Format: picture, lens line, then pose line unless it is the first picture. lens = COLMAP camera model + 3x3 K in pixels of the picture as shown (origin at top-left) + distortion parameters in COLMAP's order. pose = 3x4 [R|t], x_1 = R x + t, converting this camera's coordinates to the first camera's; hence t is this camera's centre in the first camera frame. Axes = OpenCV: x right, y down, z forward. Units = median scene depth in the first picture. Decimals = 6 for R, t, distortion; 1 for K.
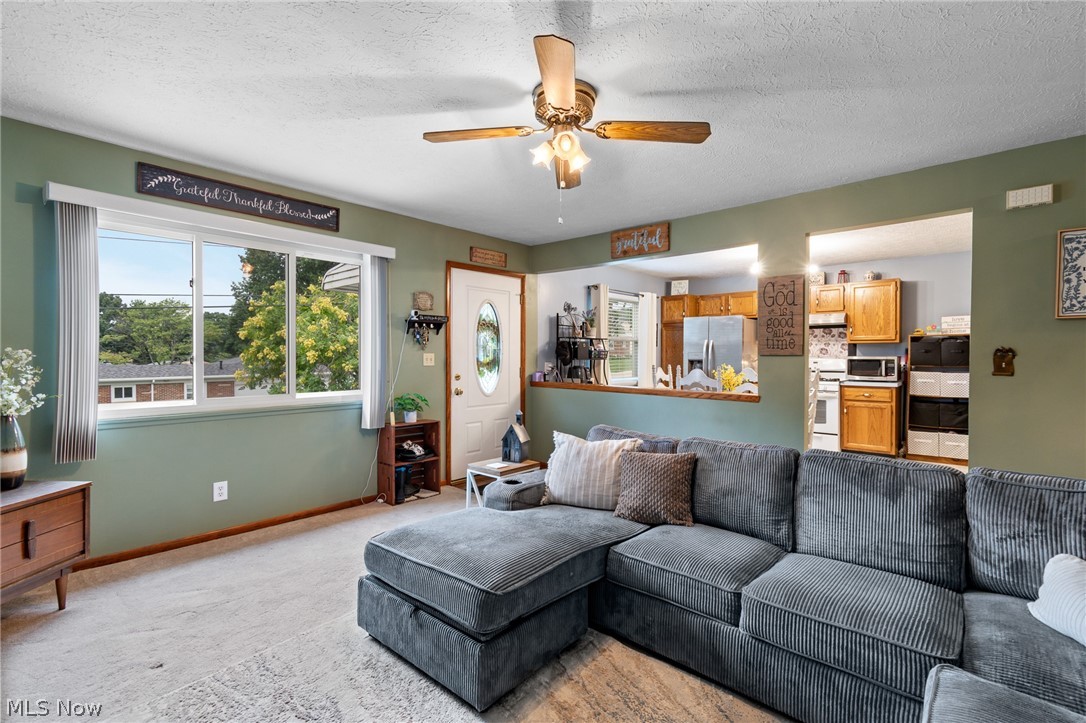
lens RADIAL K [[488.8, 0, 545.5], [0, 488.8, 363.2], [0, 0, 1]] dist [-0.000900, -0.000134]
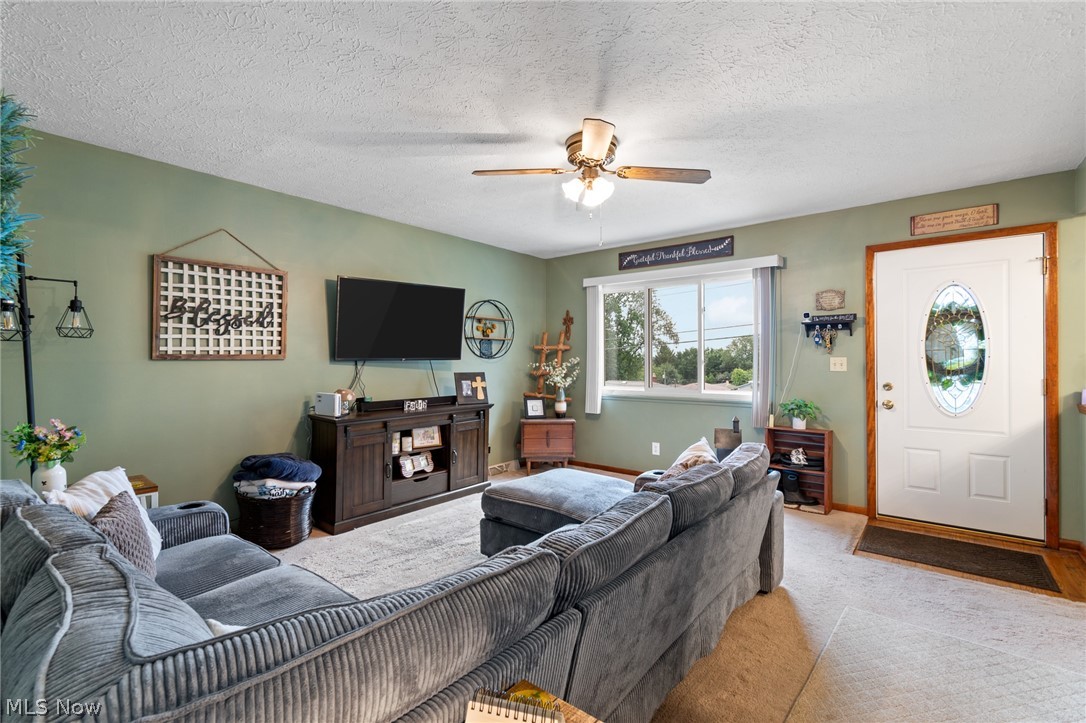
lens RADIAL K [[488.8, 0, 545.3], [0, 488.8, 361.5], [0, 0, 1]] dist [-0.000900, -0.000134]
pose [[0.043690, -0.005374, -0.999031, 0.655404], [-0.017857, 0.999822, -0.006159, 0.002612], [0.998886, 0.018108, 0.043587, 0.446664]]
